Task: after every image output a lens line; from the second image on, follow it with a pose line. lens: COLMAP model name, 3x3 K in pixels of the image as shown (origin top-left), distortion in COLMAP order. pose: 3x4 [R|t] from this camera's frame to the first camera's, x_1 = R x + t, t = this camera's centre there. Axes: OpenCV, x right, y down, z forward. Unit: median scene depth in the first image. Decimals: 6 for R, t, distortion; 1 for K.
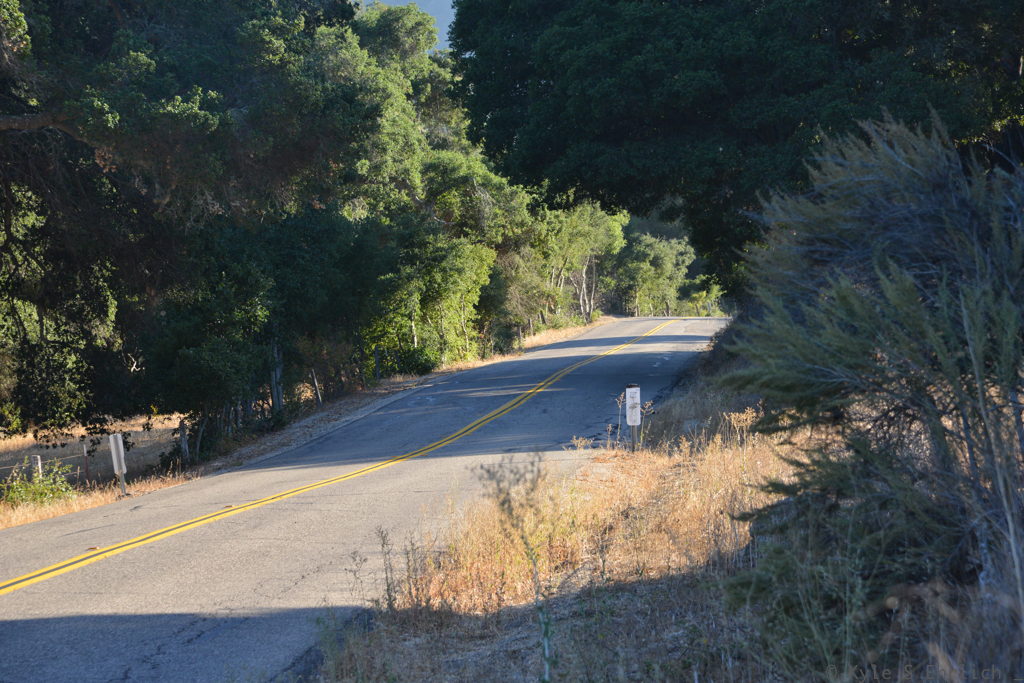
lens RADIAL K [[3417.0, 0, 511.8], [0, 3417.0, 342.2], [0, 0, 1]] dist [0.122081, 0.030934]
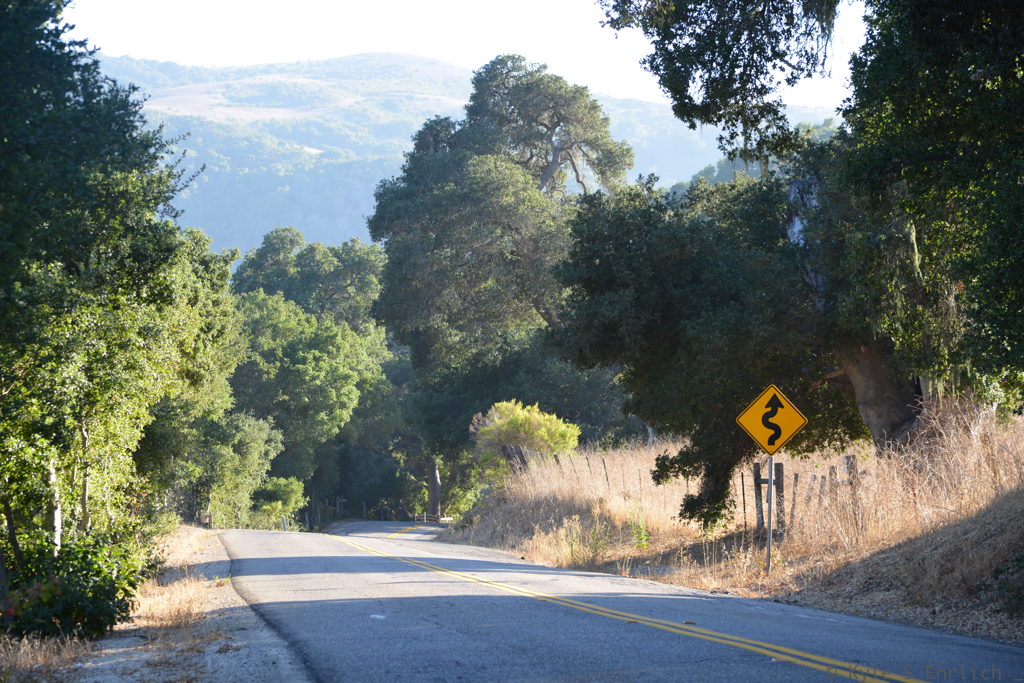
lens RADIAL K [[3463.3, 0, 515.2], [0, 3463.3, 346.5], [0, 0, 1]] dist [0.102395, 2.239832]
pose [[0.983035, 0.060575, 0.173124, -0.039397], [-0.048691, 0.996209, -0.072091, 0.003910], [-0.176834, 0.062438, 0.982258, 0.644866]]
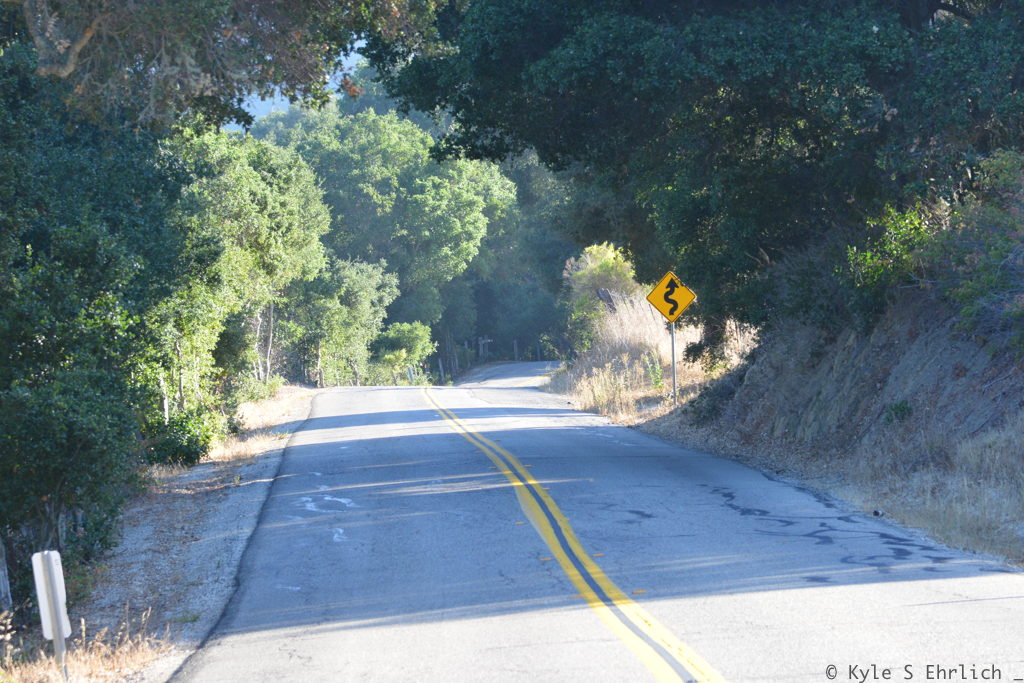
lens RADIAL K [[5220.2, 0, 511.6], [0, 5220.2, 341.5], [0, 0, 1]] dist [0.023861, 7.872111]
pose [[0.993491, -0.006795, 0.113708, -0.063957], [0.009196, 0.999745, -0.020603, 0.006524], [-0.113539, 0.021514, 0.993301, 0.140996]]
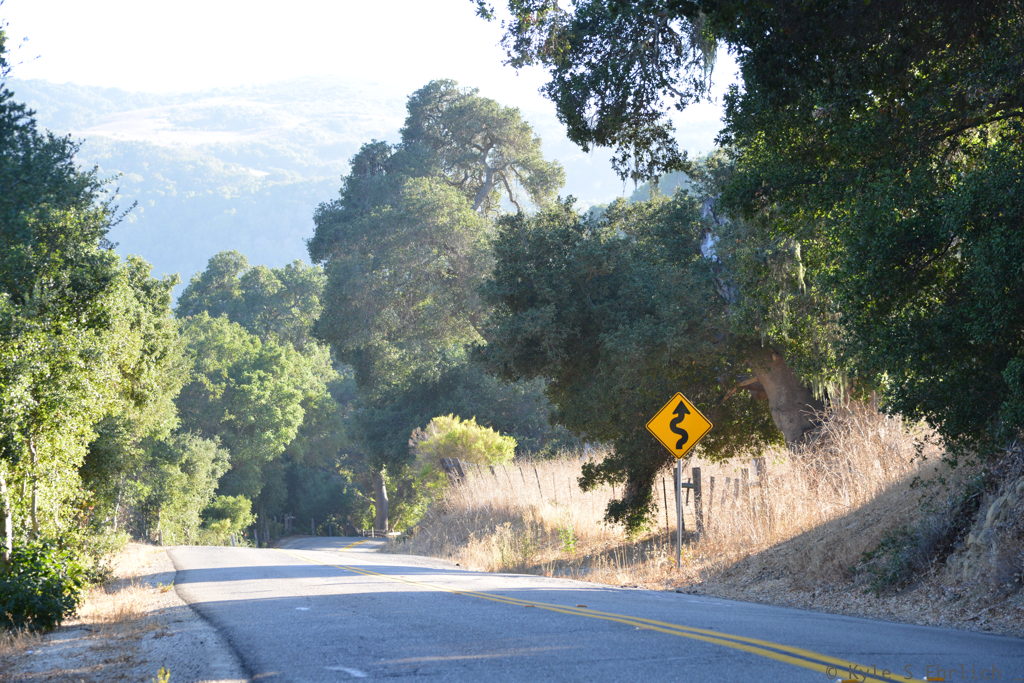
lens RADIAL K [[3448.7, 0, 510.5], [0, 3448.7, 344.7], [0, 0, 1]] dist [0.094617, 1.698049]
pose [[0.981705, 0.041118, 0.185913, -0.040382], [-0.026996, 0.996599, -0.077862, 0.006081], [-0.188483, 0.071419, 0.979476, 0.616698]]
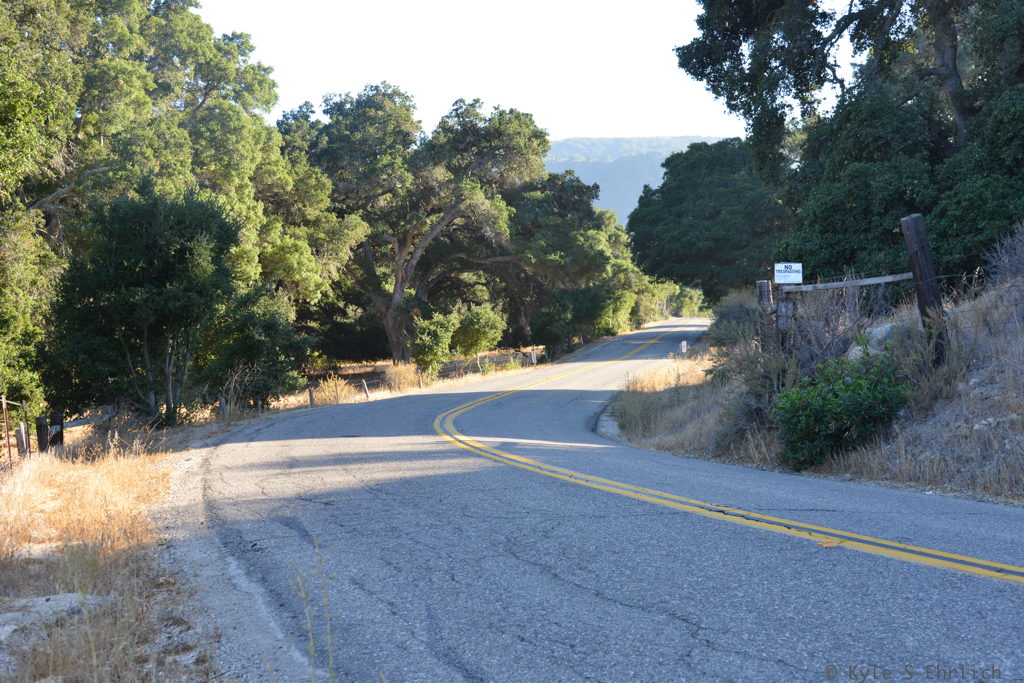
lens RADIAL K [[1315.7, 0, 515.6], [0, 1315.7, 337.9], [0, 0, 1]] dist [0.010134, 0.014300]
pose [[0.995759, 0.023453, -0.088955, -0.007468], [-0.022456, 0.999673, 0.012192, -0.001175], [0.089212, -0.010143, 0.995961, -0.157994]]
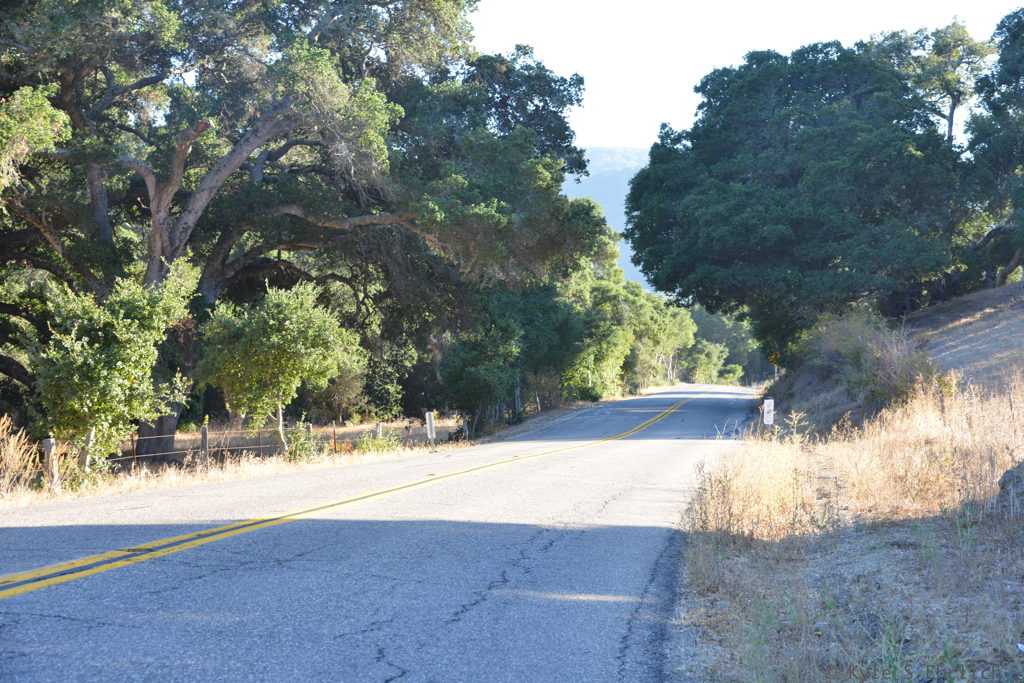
lens RADIAL K [[1777.1, 0, 511.8], [0, 1777.1, 322.9], [0, 0, 1]] dist [0.000103, 0.059785]
pose [[0.996988, 0.052596, -0.056989, -0.016691], [-0.055016, 0.997612, -0.041754, 0.008666], [0.054657, 0.044764, 0.997501, 0.093446]]
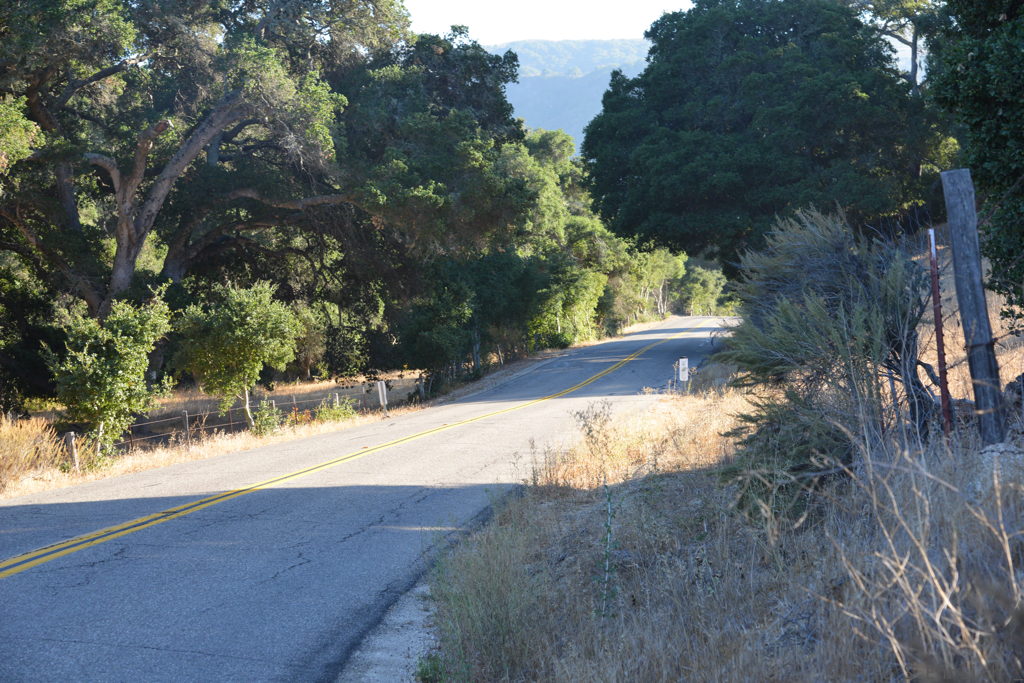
lens RADIAL K [[2025.6, 0, 491.4], [0, 2025.6, 355.8], [0, 0, 1]] dist [-0.007240, -0.022667]
pose [[0.997933, 0.014070, -0.062704, 0.001438], [-0.013237, 0.999819, 0.013677, -0.000283], [0.062885, -0.012819, 0.997938, -0.005619]]
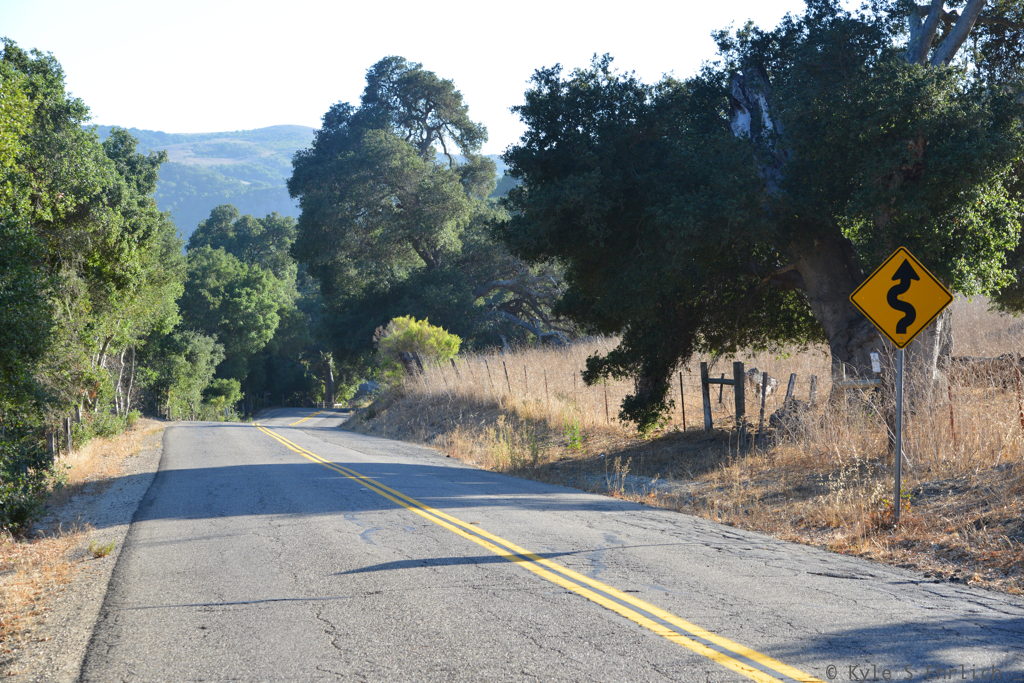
lens RADIAL K [[1996.7, 0, 512.2], [0, 1996.7, 340.9], [0, 0, 1]] dist [-0.003312, 0.074720]
pose [[0.968136, 0.047174, 0.245942, -0.005906], [-0.034819, 0.997915, -0.054345, -0.005882], [-0.247993, 0.044050, 0.967760, 0.921937]]
